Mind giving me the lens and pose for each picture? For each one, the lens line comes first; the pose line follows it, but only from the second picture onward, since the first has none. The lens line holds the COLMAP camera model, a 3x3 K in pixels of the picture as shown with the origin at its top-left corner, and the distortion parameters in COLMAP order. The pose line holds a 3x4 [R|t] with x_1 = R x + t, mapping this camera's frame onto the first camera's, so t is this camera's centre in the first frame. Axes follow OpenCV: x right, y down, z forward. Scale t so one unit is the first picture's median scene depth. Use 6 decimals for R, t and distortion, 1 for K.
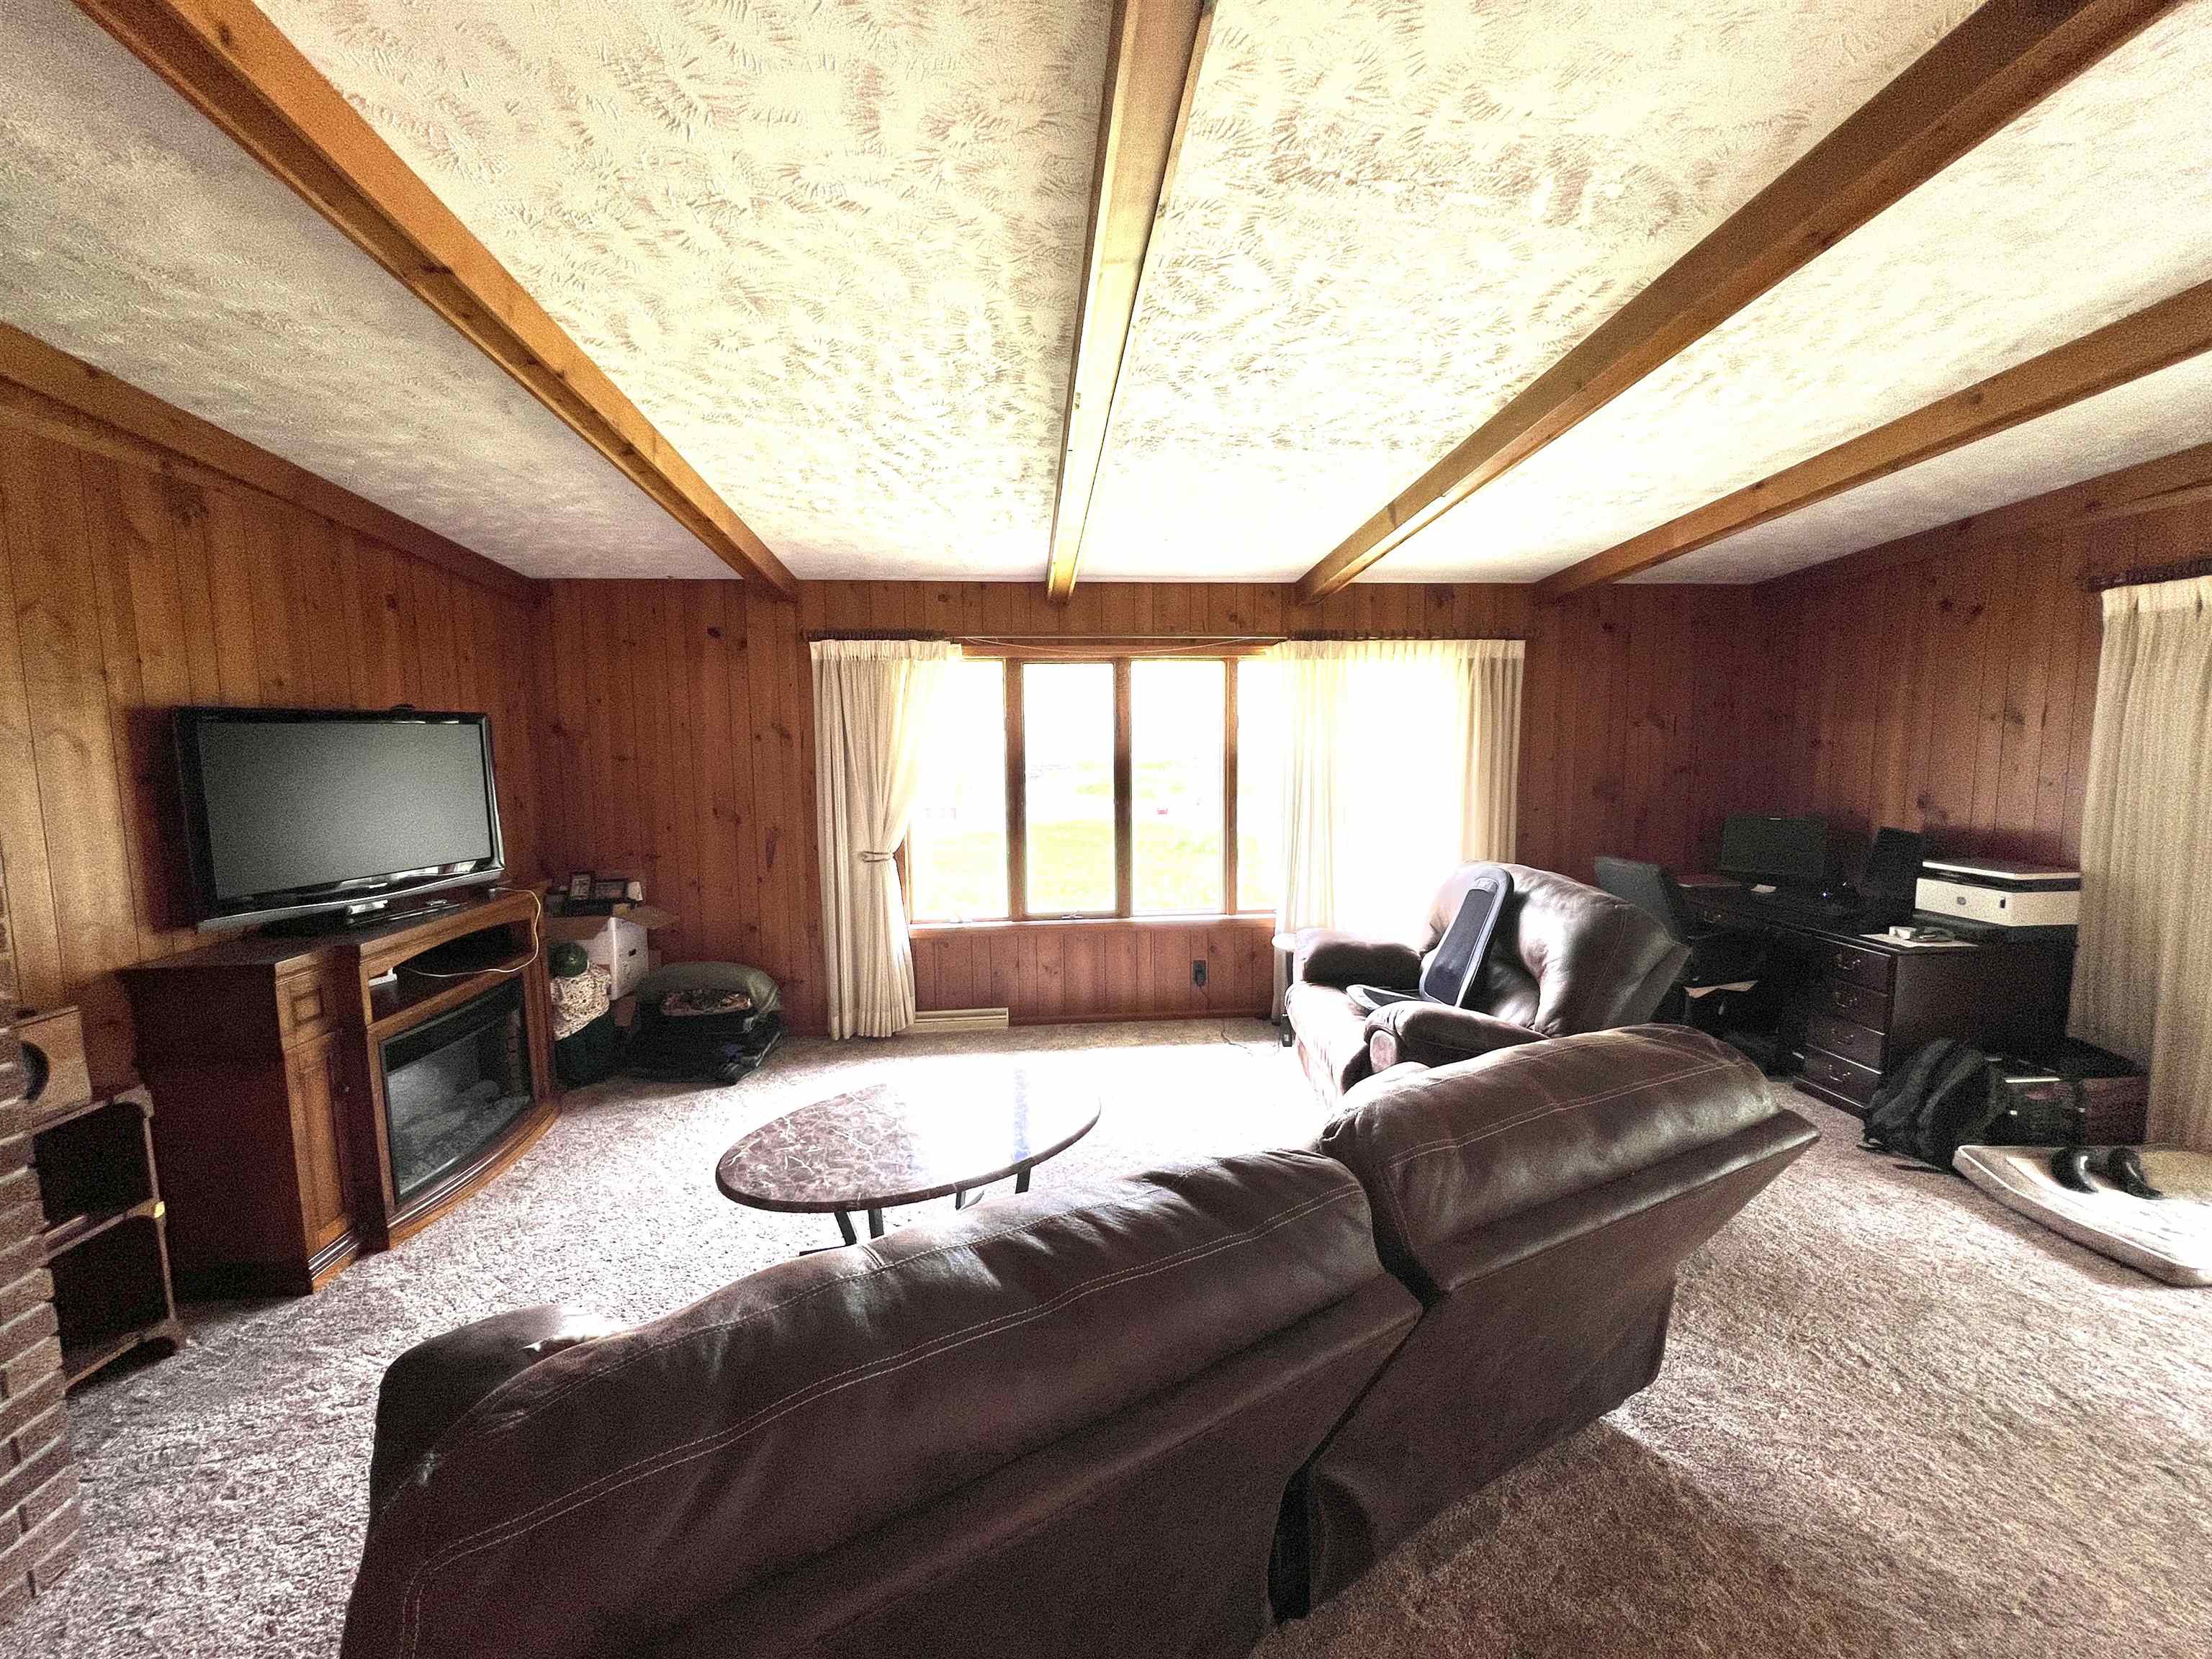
lens RADIAL K [[890.4, 0, 1097.8], [0, 890.4, 827.6], [0, 0, 1]] dist [-0.002556, -0.000362]
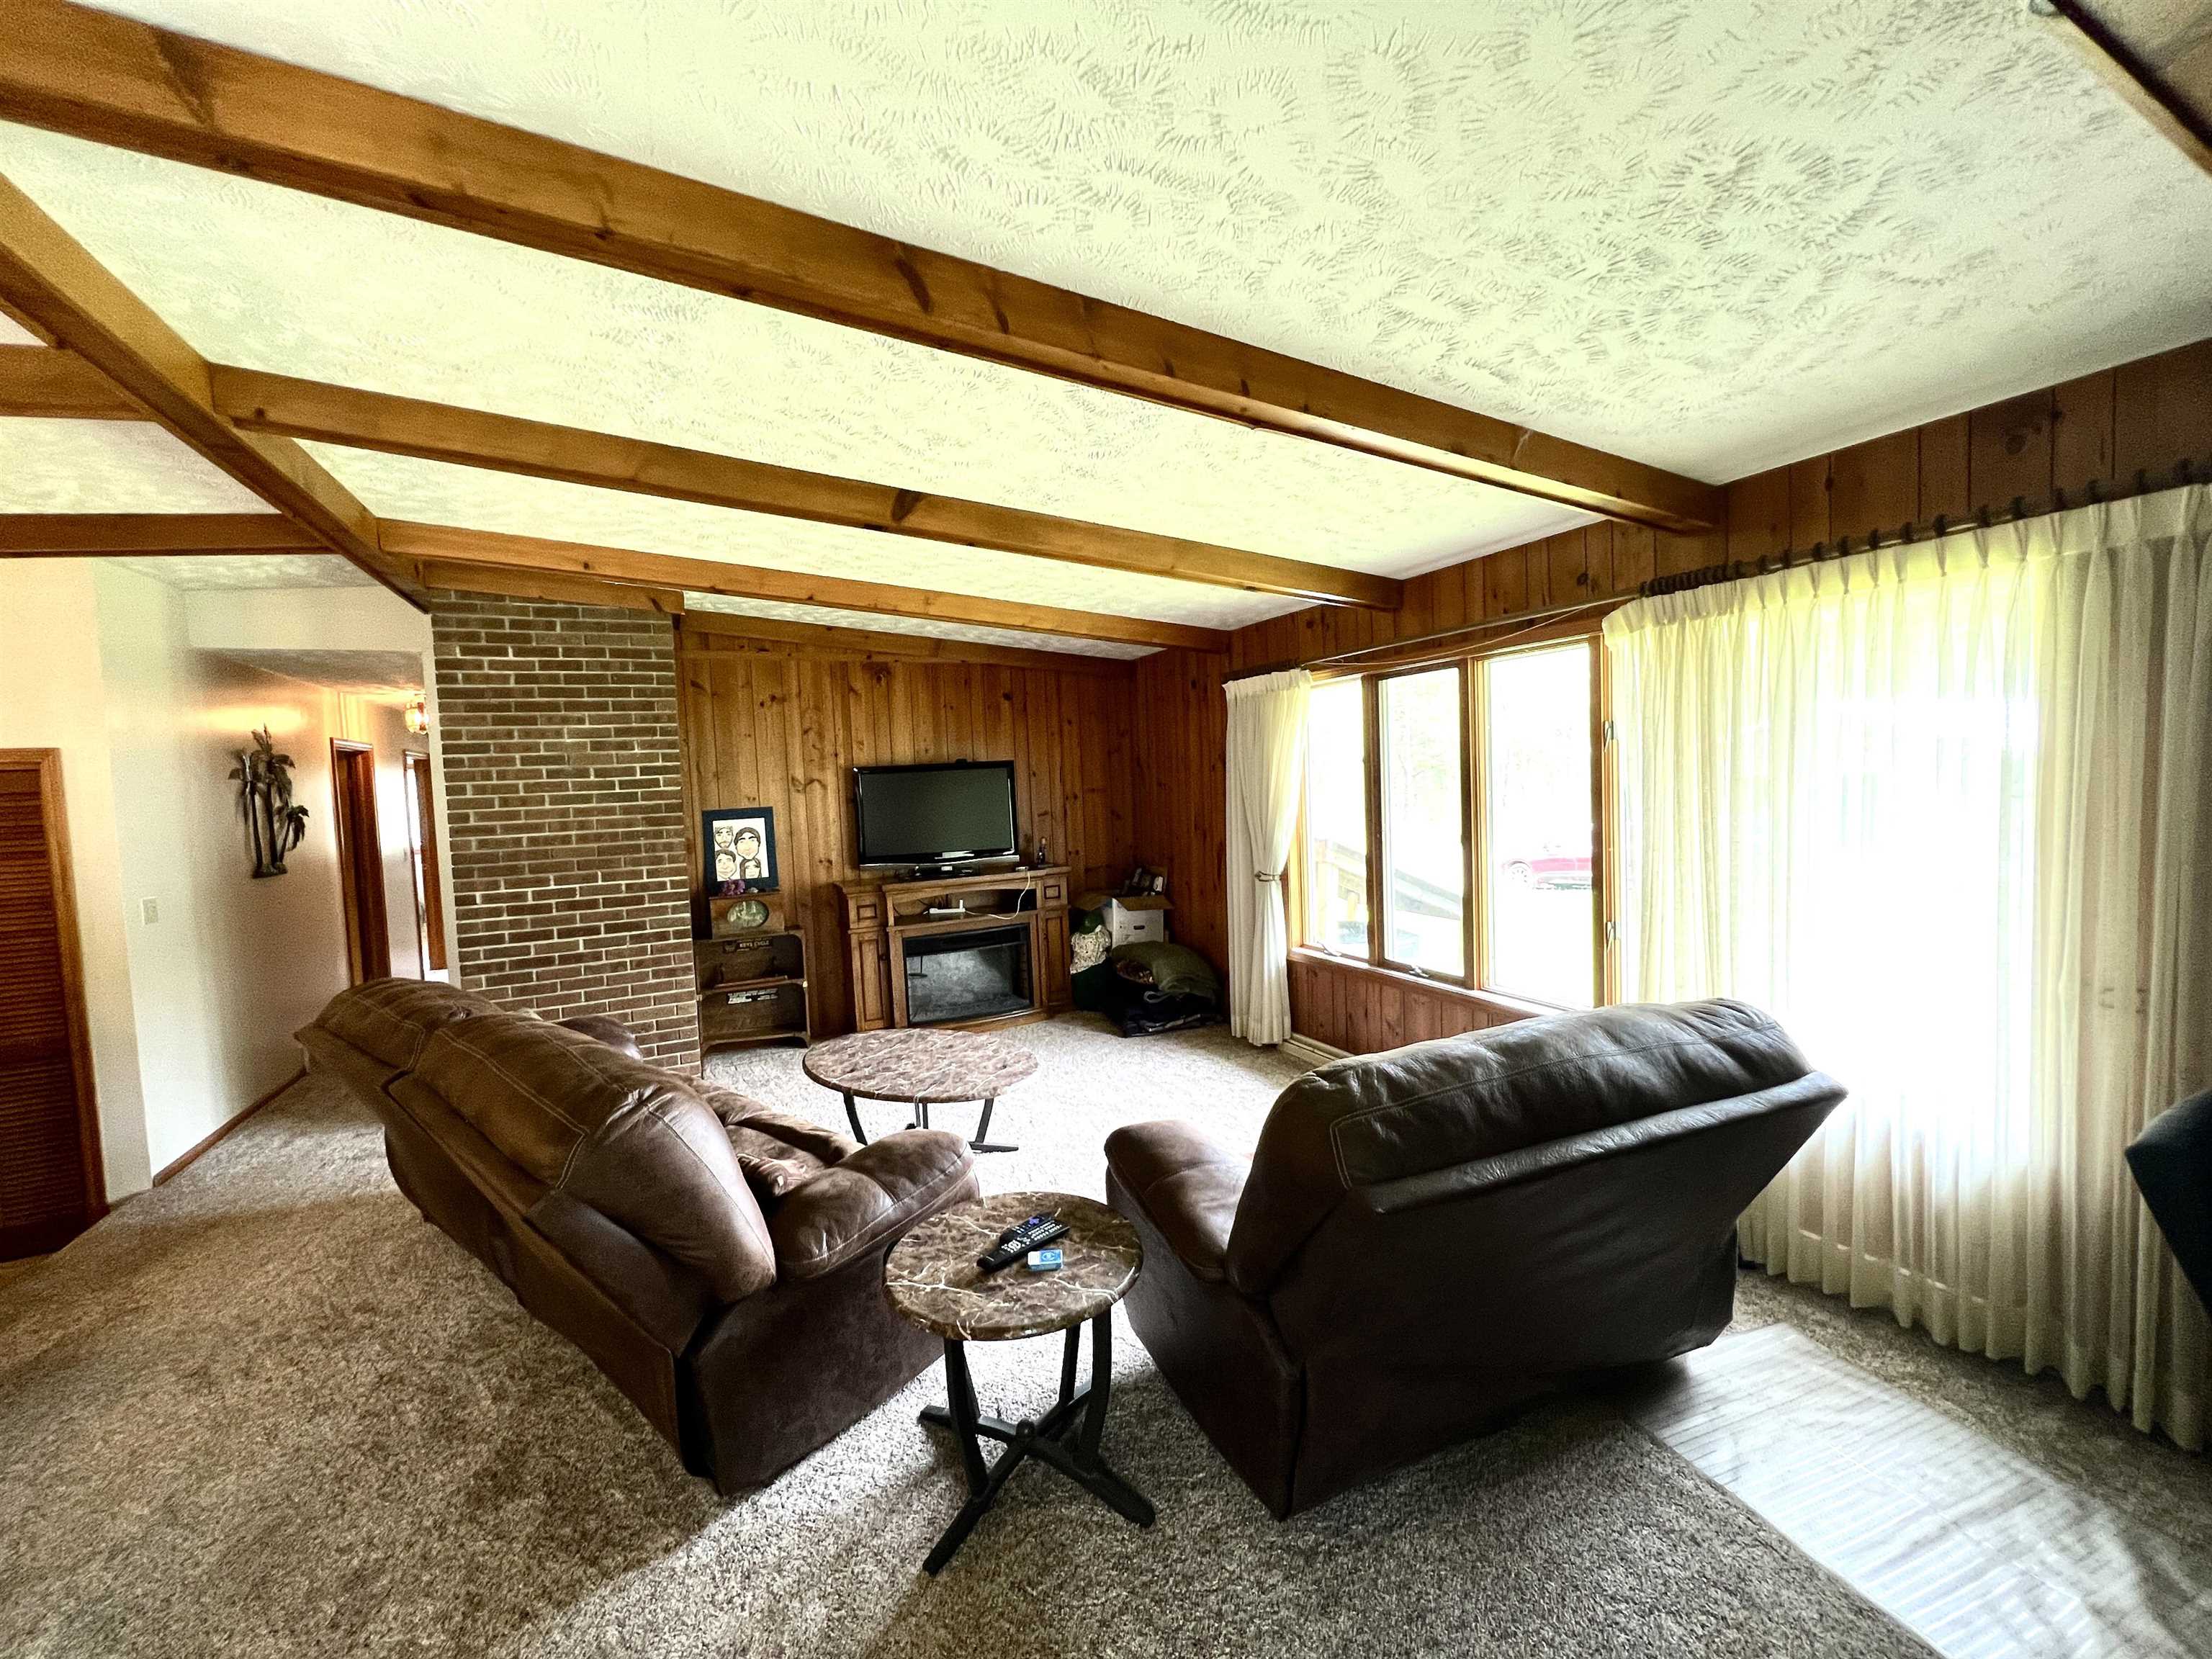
lens RADIAL K [[888.5, 0, 1096.5], [0, 888.5, 826.3], [0, 0, 1]] dist [-0.002474, -0.000399]
pose [[0.340003, 0.049281, -0.939132, 0.691414], [-0.054698, 0.997972, 0.032566, -0.052415], [0.938832, 0.040296, 0.342009, 0.448473]]
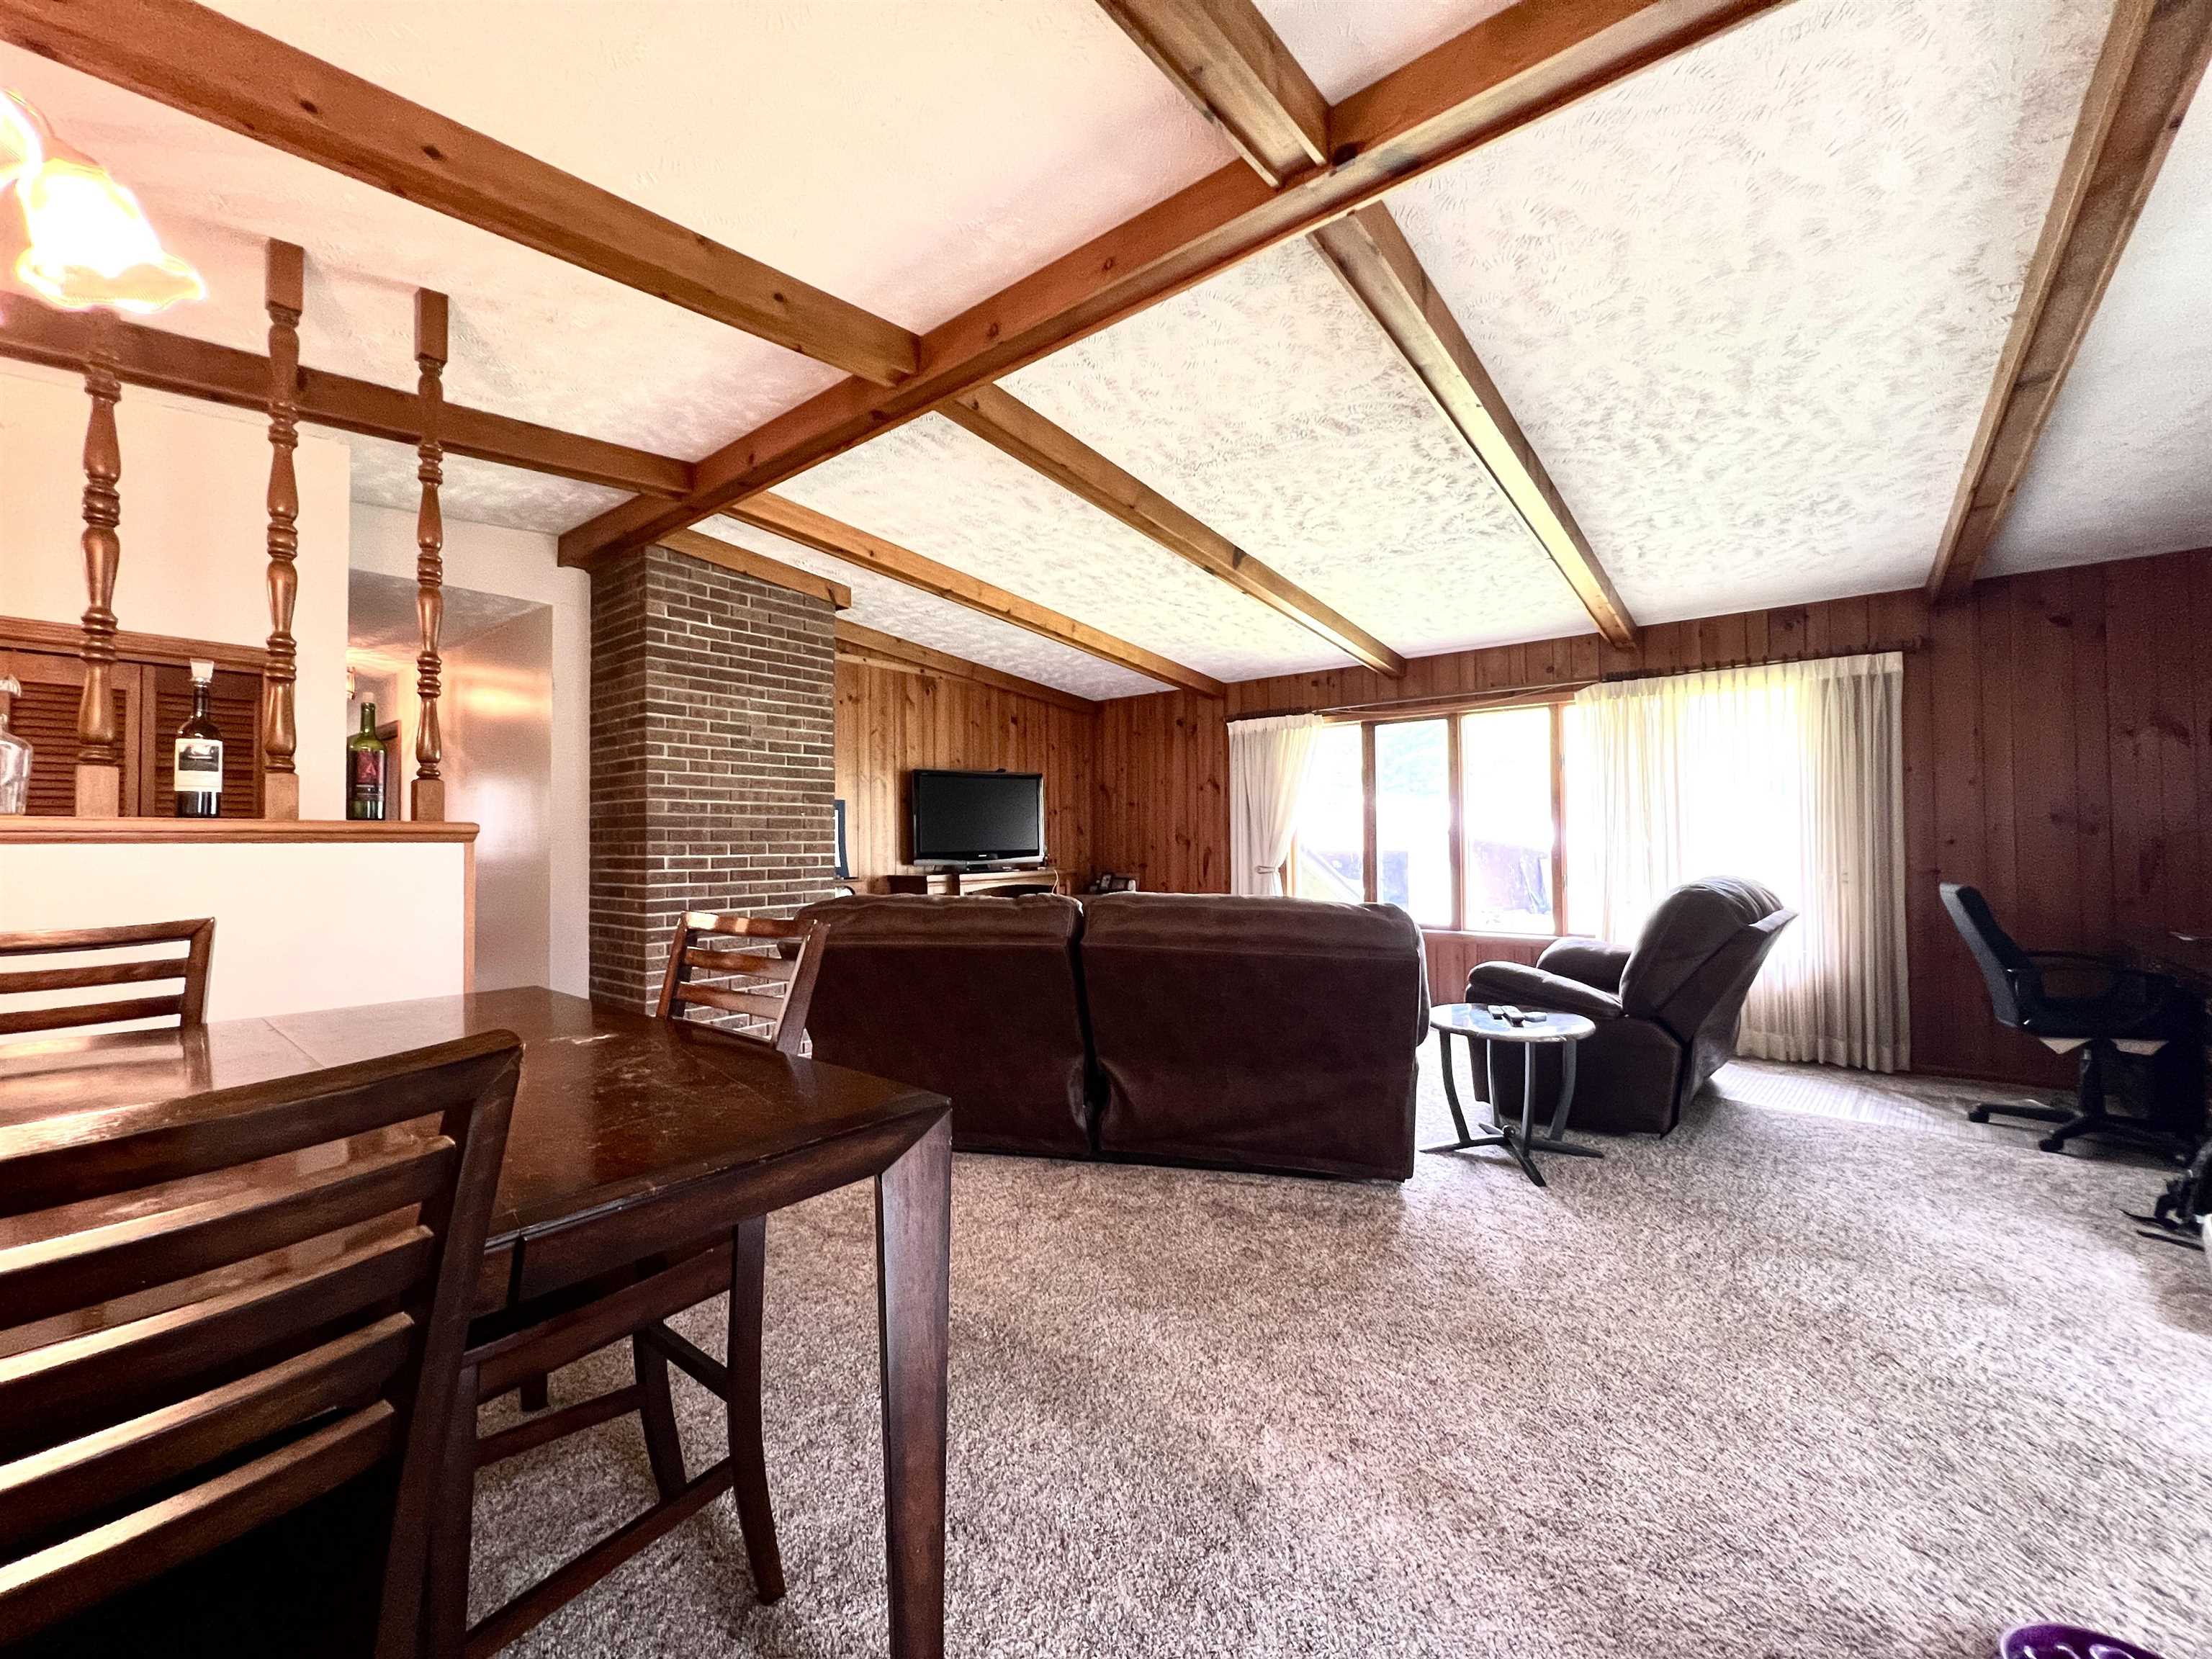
lens RADIAL K [[888.5, 0, 1096.5], [0, 888.5, 826.3], [0, 0, 1]] dist [-0.002474, -0.000399]
pose [[0.719050, -0.008794, -0.694902, 0.540809], [-0.067848, 0.994255, -0.082788, 0.100127], [0.691638, 0.106677, 0.714323, -0.196441]]
